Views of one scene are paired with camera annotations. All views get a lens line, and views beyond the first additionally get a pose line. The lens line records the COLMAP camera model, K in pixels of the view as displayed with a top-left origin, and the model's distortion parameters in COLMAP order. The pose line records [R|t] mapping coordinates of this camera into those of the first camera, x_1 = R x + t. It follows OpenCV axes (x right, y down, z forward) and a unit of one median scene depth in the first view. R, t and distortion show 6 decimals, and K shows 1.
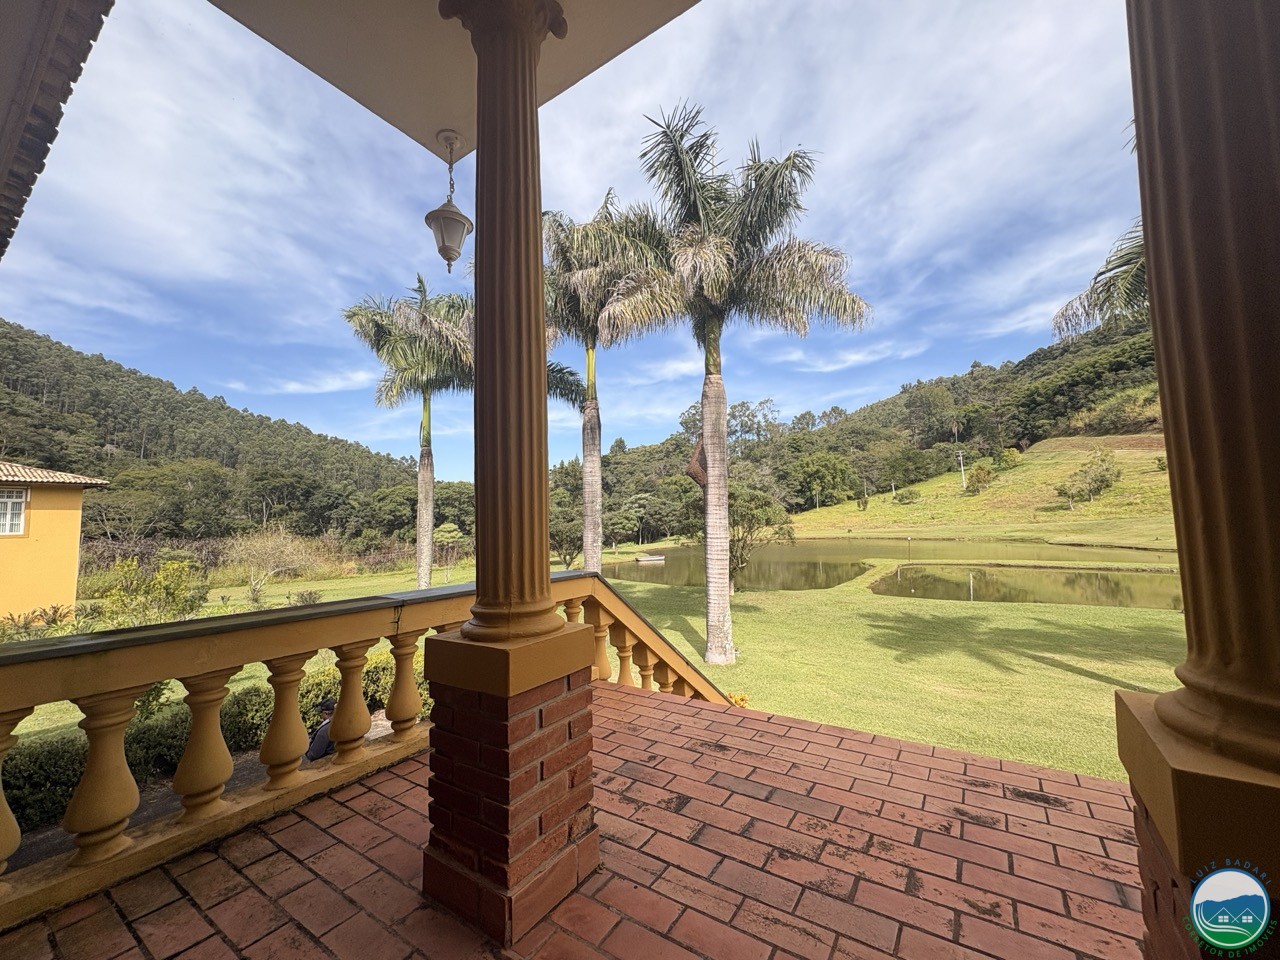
lens RADIAL K [[509.9, 0, 639.3], [0, 509.9, 479.4], [0, 0, 1]] dist [0.001234, -0.000241]
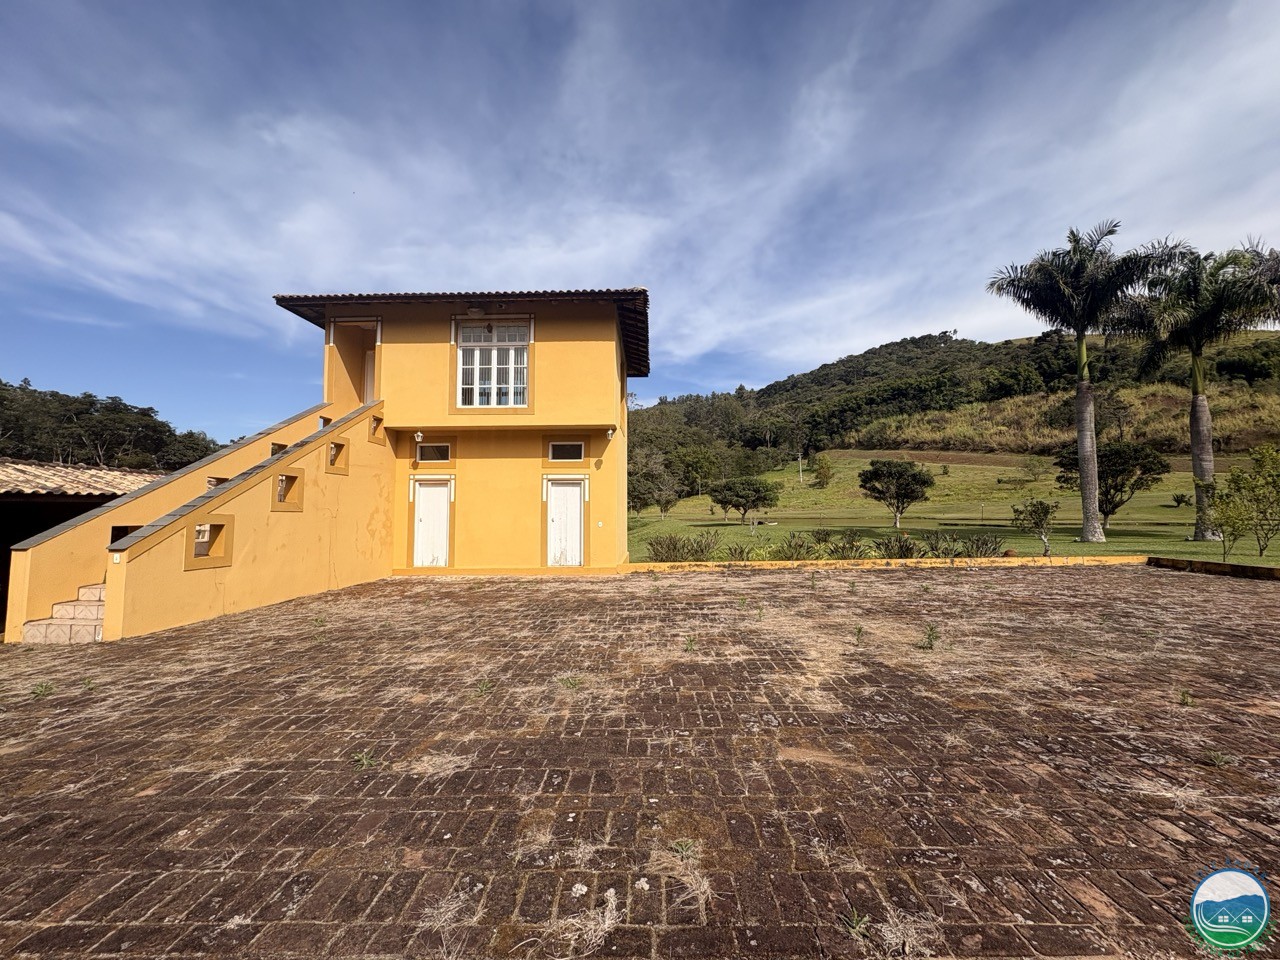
lens RADIAL K [[509.9, 0, 639.3], [0, 509.9, 479.4], [0, 0, 1]] dist [0.001234, -0.000241]
pose [[0.881258, 0.048738, 0.470117, -0.258837], [-0.052614, 0.998603, -0.004901, 0.029917], [-0.469699, -0.020416, 0.882591, 0.069593]]
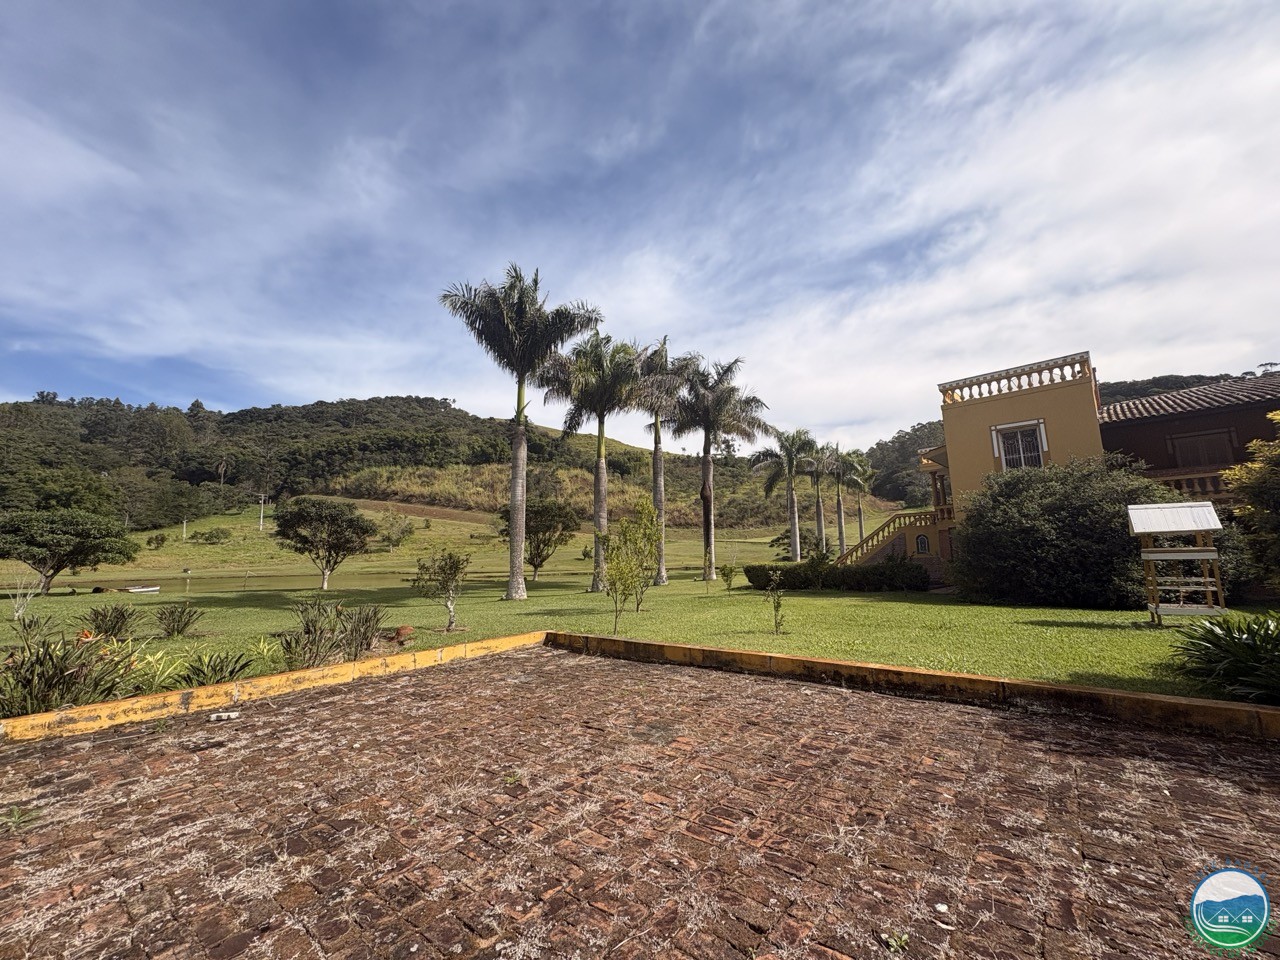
lens RADIAL K [[509.9, 0, 639.3], [0, 509.9, 479.4], [0, 0, 1]] dist [0.001234, -0.000241]
pose [[0.161981, 0.174882, 0.971174, -0.200341], [-0.064876, 0.983929, -0.166358, 0.029446], [-0.984659, -0.036059, 0.170724, 0.084885]]
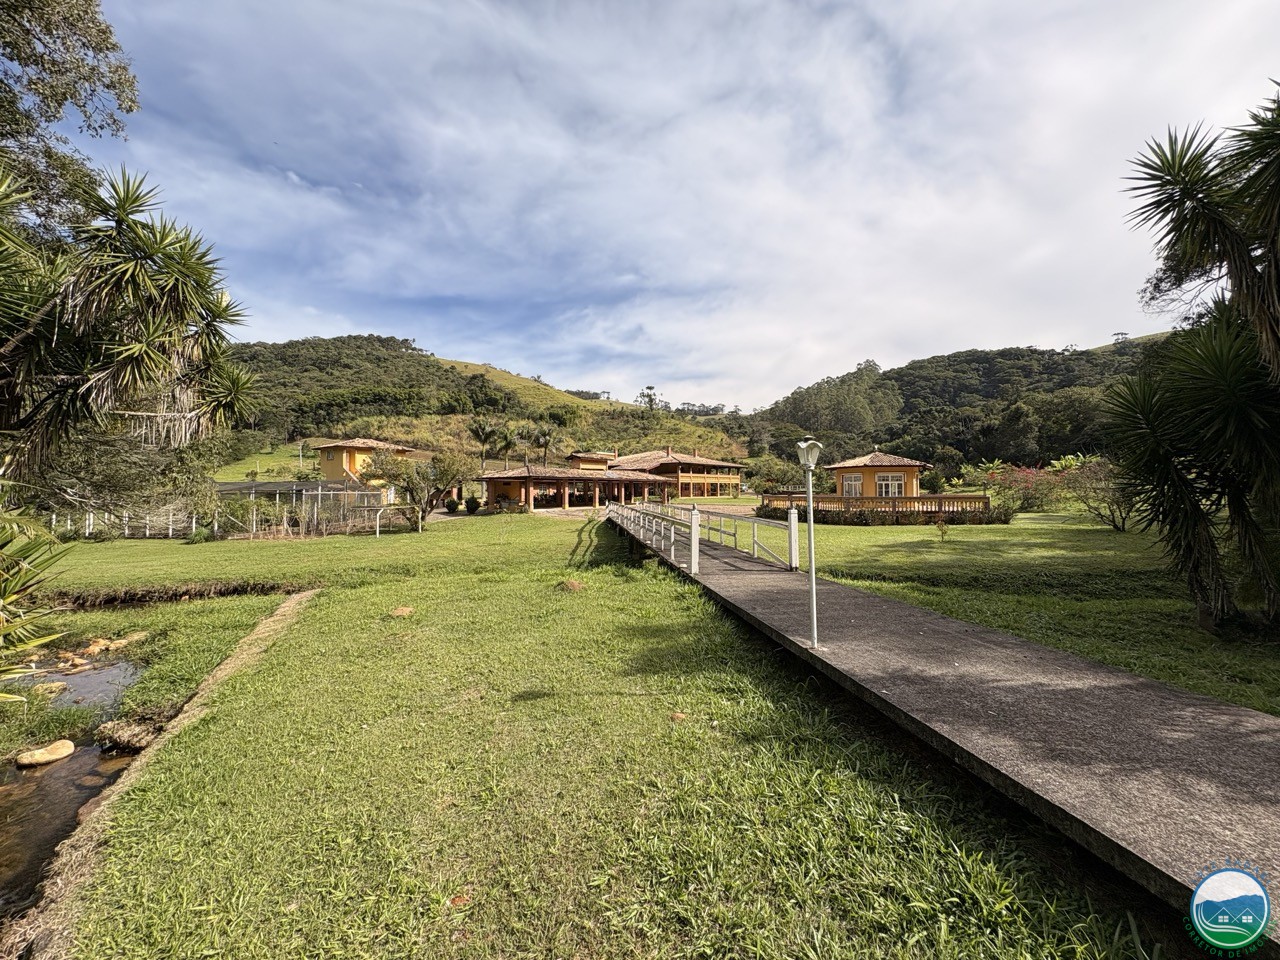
lens RADIAL K [[509.9, 0, 639.3], [0, 509.9, 479.4], [0, 0, 1]] dist [0.001234, -0.000241]
pose [[0.084642, 0.042948, 0.995485, -0.639476], [-0.076746, 0.996384, -0.036461, 0.024728], [-0.993451, -0.073314, 0.087632, -0.088814]]
